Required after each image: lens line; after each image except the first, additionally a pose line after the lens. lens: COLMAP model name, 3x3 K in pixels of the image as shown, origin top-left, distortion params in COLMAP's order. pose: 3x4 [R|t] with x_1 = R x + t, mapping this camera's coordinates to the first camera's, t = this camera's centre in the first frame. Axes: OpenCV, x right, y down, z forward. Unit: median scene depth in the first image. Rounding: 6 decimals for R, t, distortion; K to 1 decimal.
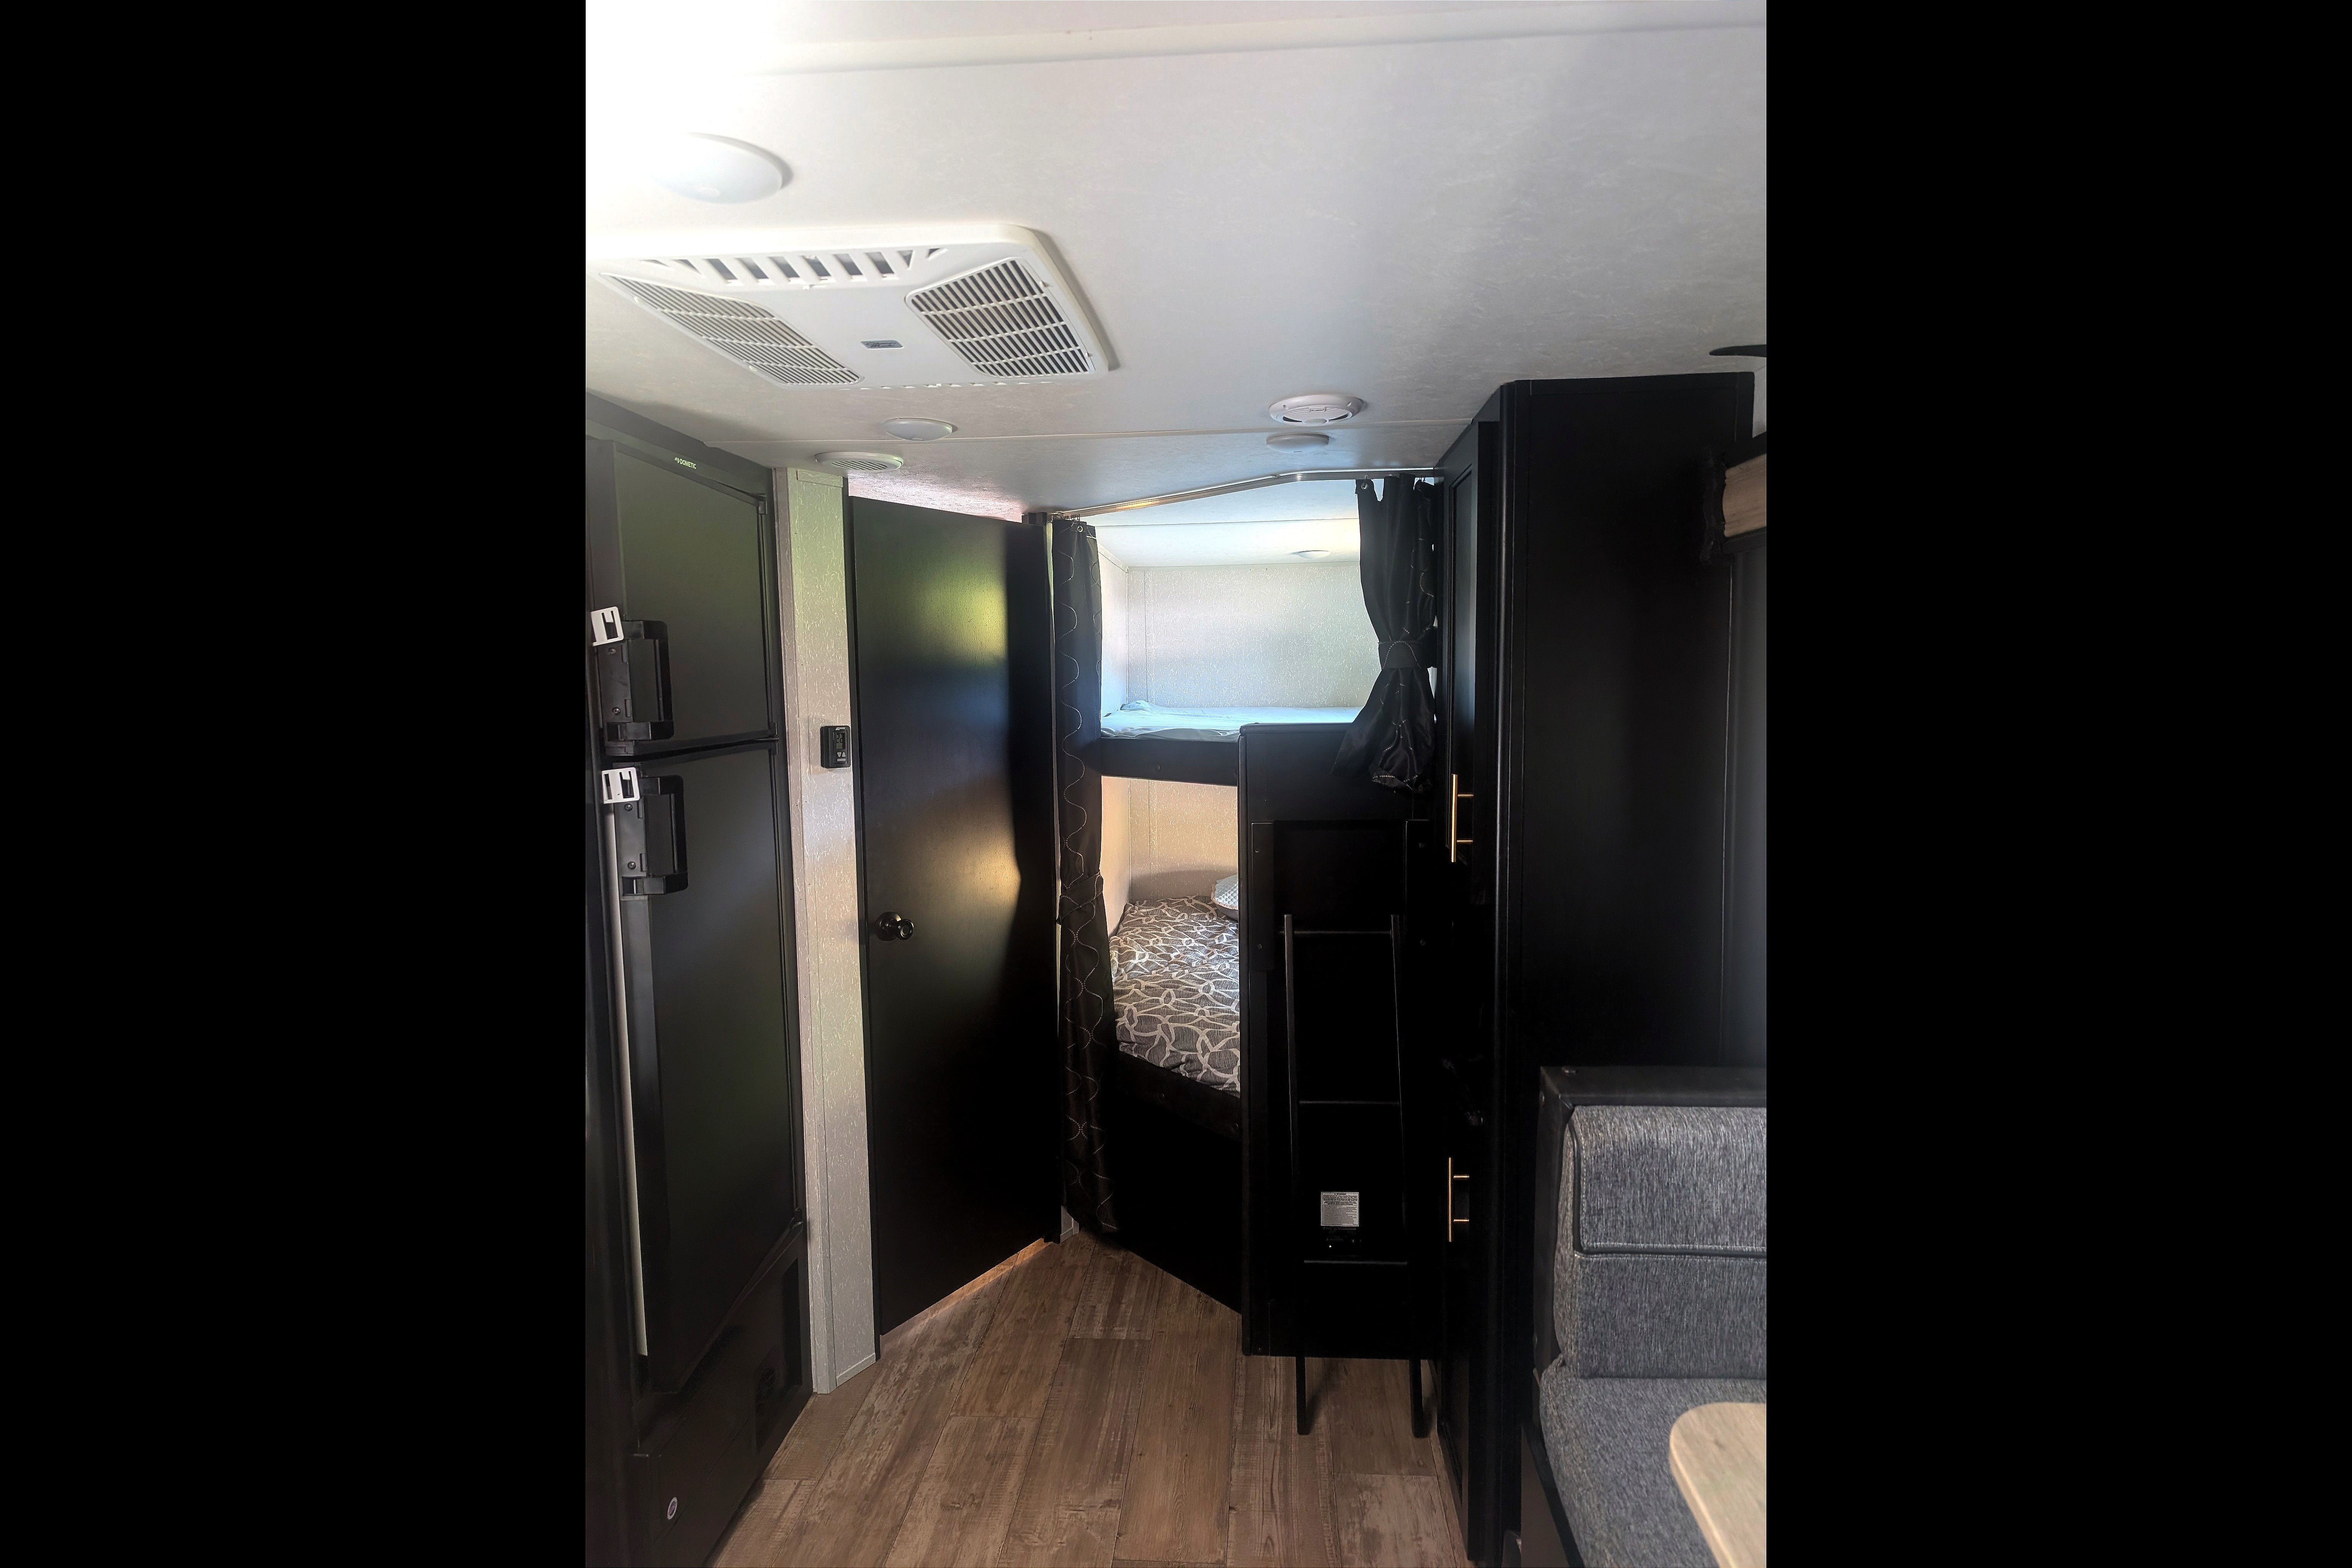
lens RADIAL K [[1121.3, 0, 1176.7], [0, 1121.3, 781.9], [0, 0, 1]] dist [-0.002641, -0.000110]
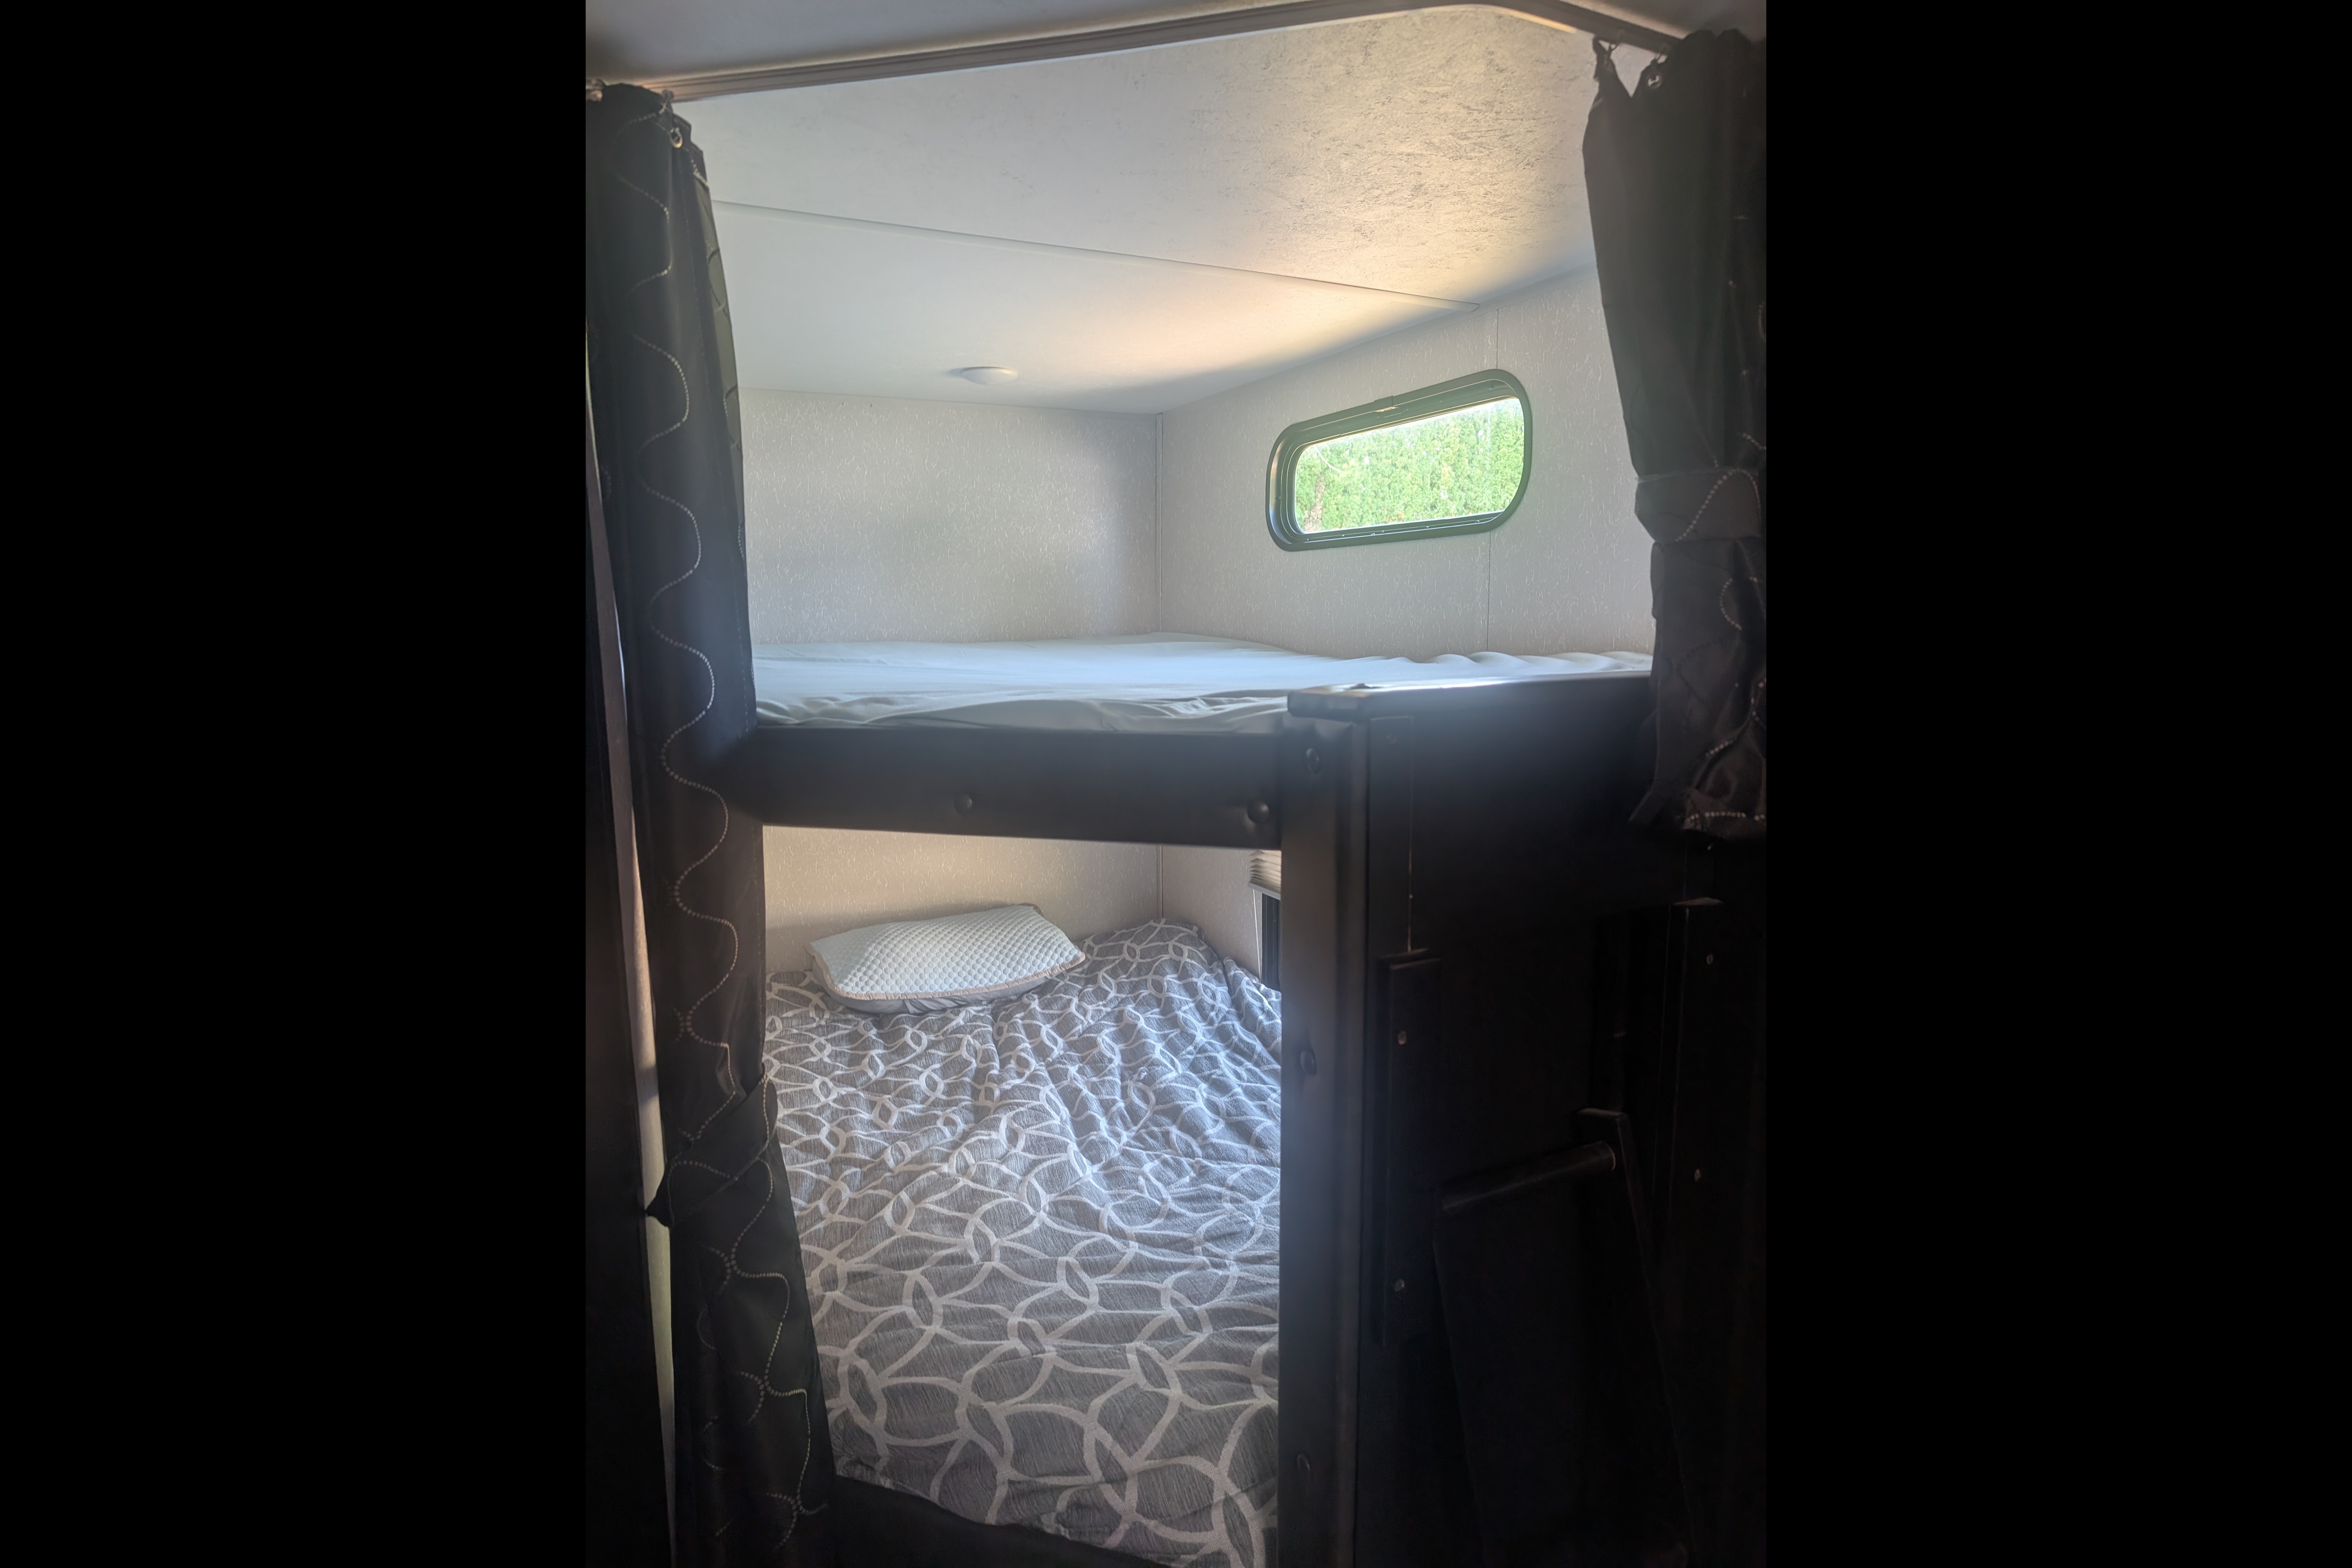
lens RADIAL K [[1121.3, 0, 1179.0], [0, 1121.3, 782.5], [0, 0, 1]] dist [-0.002641, -0.000110]
pose [[0.853762, -0.073025, 0.515517, -0.142968], [0.043104, 0.996630, 0.069792, -0.041639], [-0.518876, -0.037365, 0.854032, 0.609245]]
